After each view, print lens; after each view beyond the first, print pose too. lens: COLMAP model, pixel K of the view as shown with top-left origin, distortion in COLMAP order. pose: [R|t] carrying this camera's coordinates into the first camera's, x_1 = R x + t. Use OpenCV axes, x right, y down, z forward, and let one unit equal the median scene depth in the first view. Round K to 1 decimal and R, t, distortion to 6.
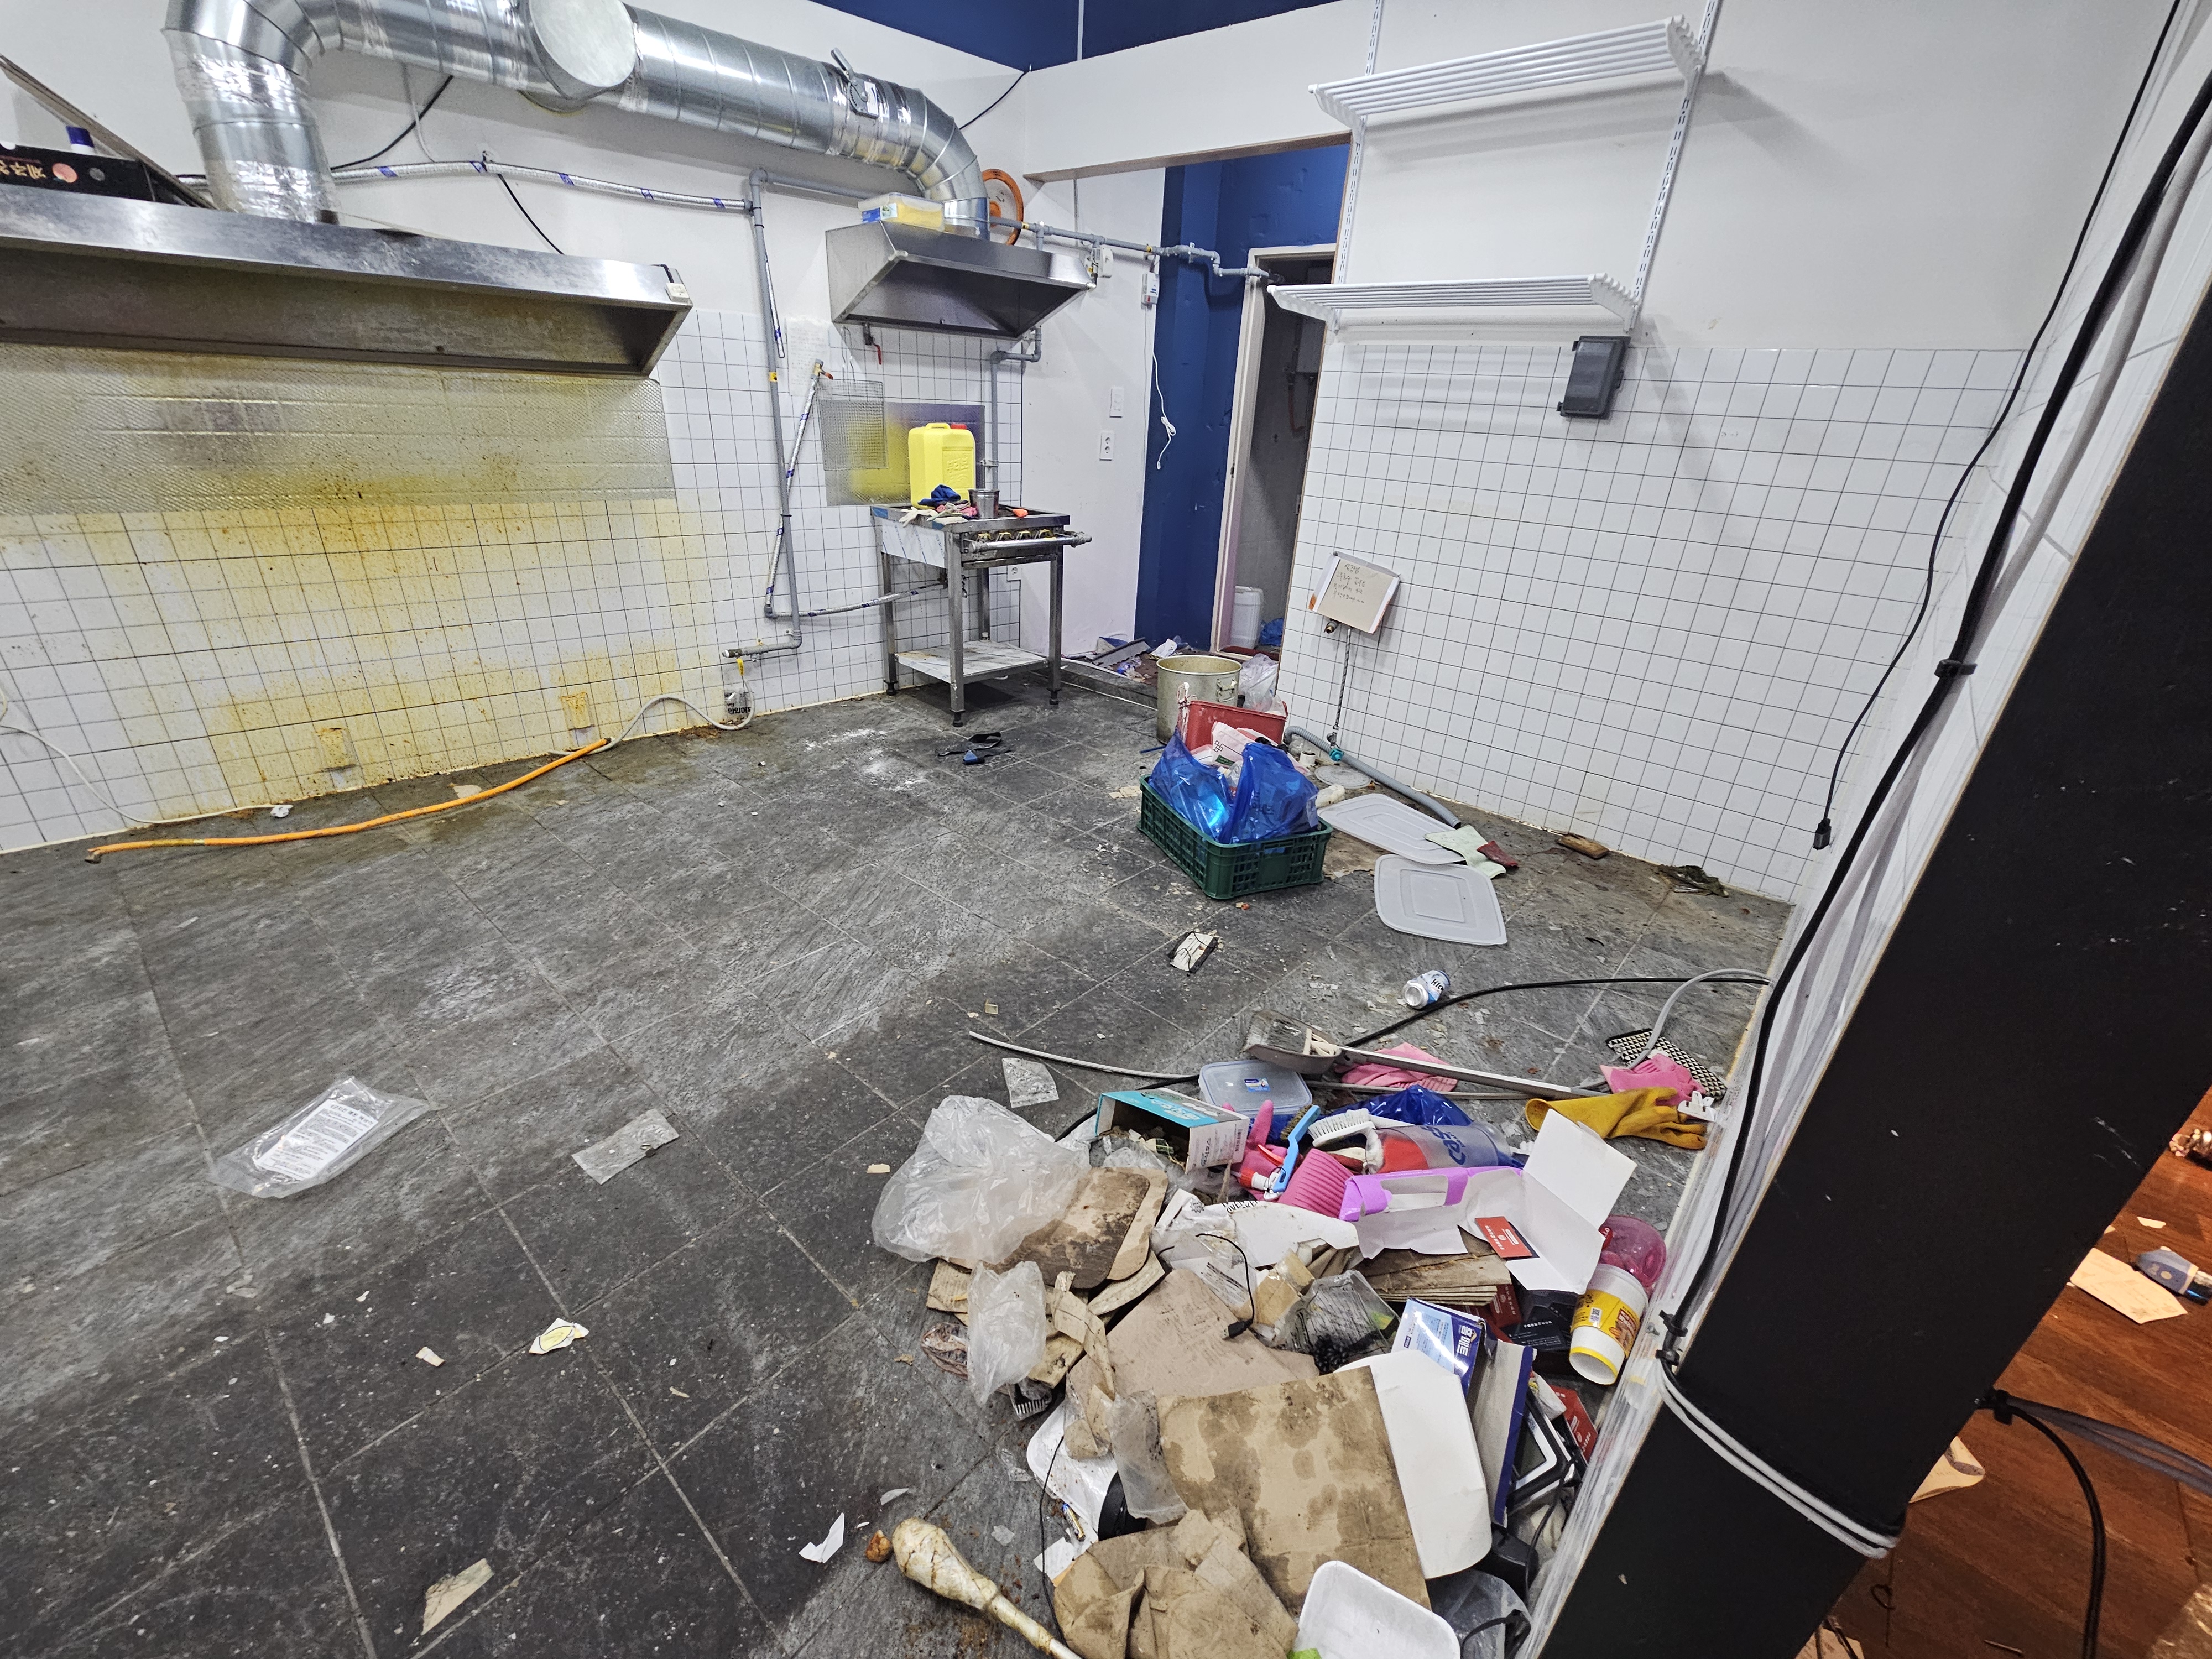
lens RADIAL K [[913.0, 0, 1113.0], [0, 913.0, 832.6], [0, 0, 1]] dist [-0.003762, 0.000041]
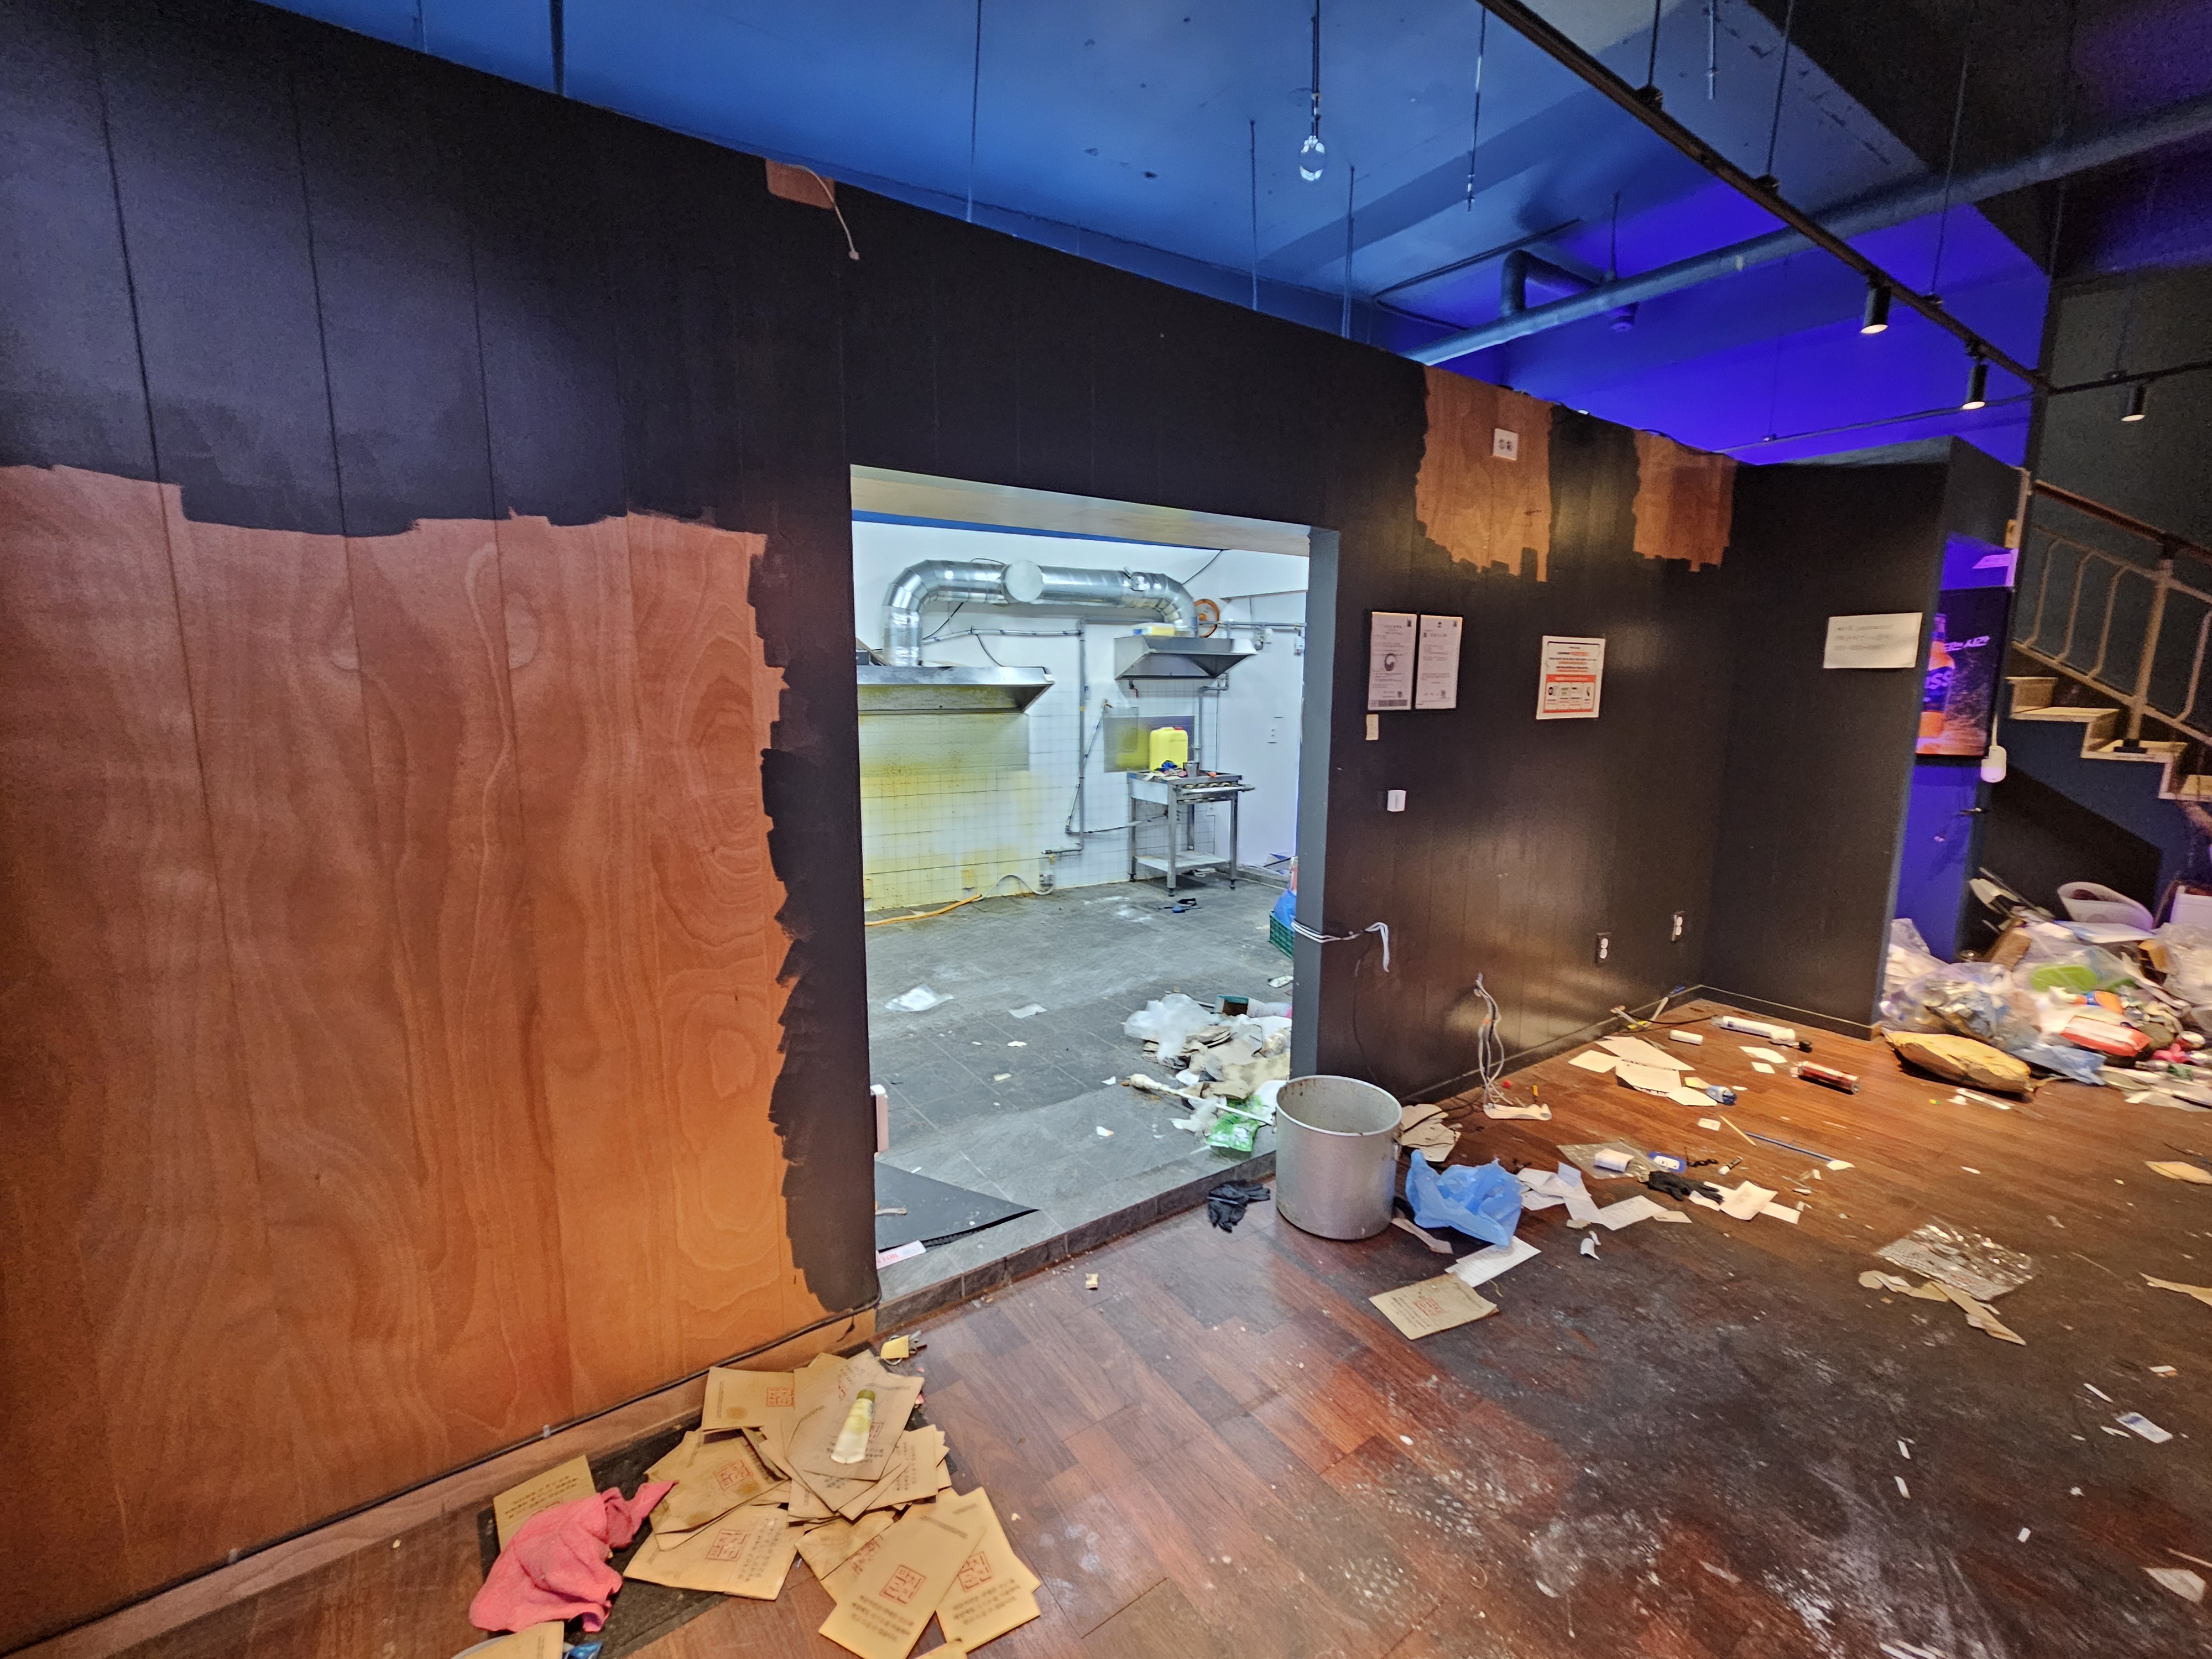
lens RADIAL K [[913.0, 0, 1098.4], [0, 913.0, 820.4], [0, 0, 1]] dist [-0.003762, 0.000041]
pose [[0.966572, -0.009291, -0.256228, 0.143518], [-0.066091, 0.956543, -0.284003, 0.258902], [0.247732, 0.291443, 0.923953, -0.678233]]
